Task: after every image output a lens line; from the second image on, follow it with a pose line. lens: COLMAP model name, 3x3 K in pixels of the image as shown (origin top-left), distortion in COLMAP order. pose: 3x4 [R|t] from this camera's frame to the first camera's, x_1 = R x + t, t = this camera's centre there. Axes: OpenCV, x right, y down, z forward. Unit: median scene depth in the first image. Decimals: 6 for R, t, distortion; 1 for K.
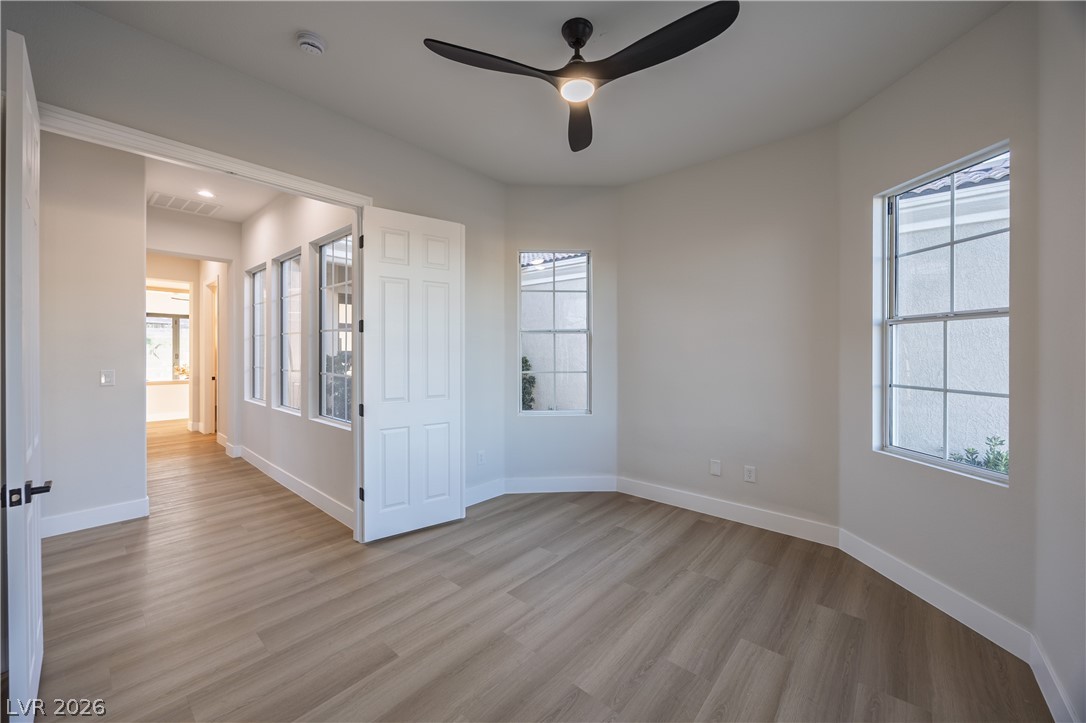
lens RADIAL K [[413.2, 0, 544.0], [0, 413.2, 358.3], [0, 0, 1]] dist [-0.003868, -0.000039]
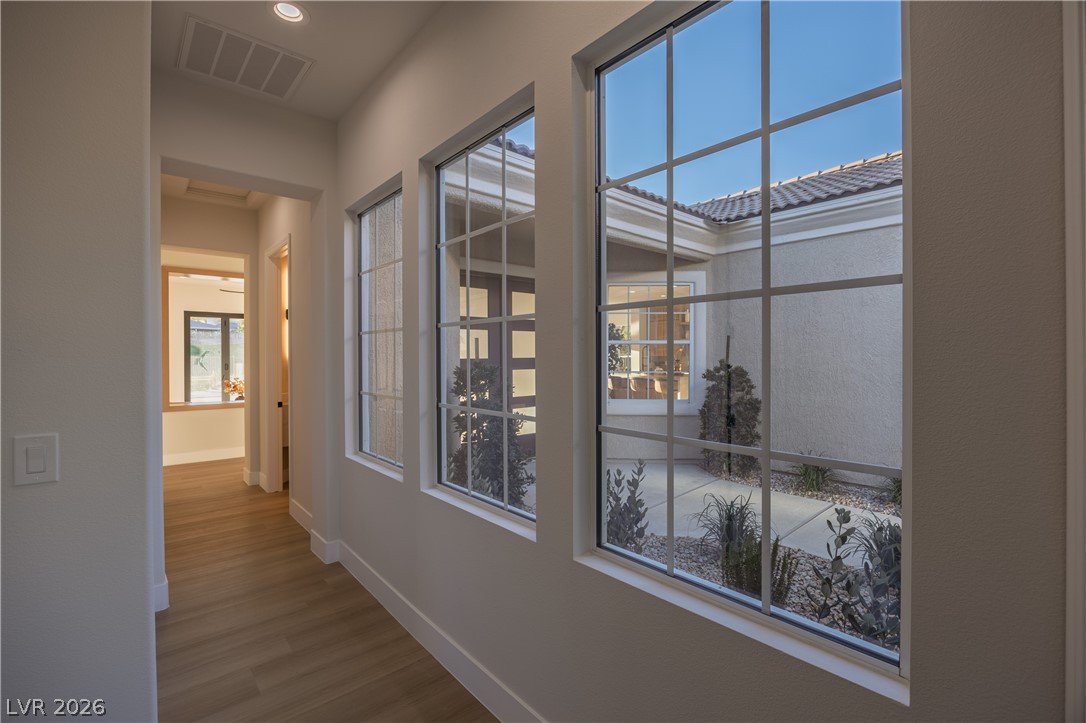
lens RADIAL K [[478.6, 0, 557.7], [0, 478.6, 362.8], [0, 0, 1]] dist [-0.025229, -0.000046]
pose [[0.993228, -0.008353, -0.115883, -0.254836], [0.008296, 0.999965, -0.000978, -0.009071], [0.115887, 0.000011, 0.993262, 0.283643]]
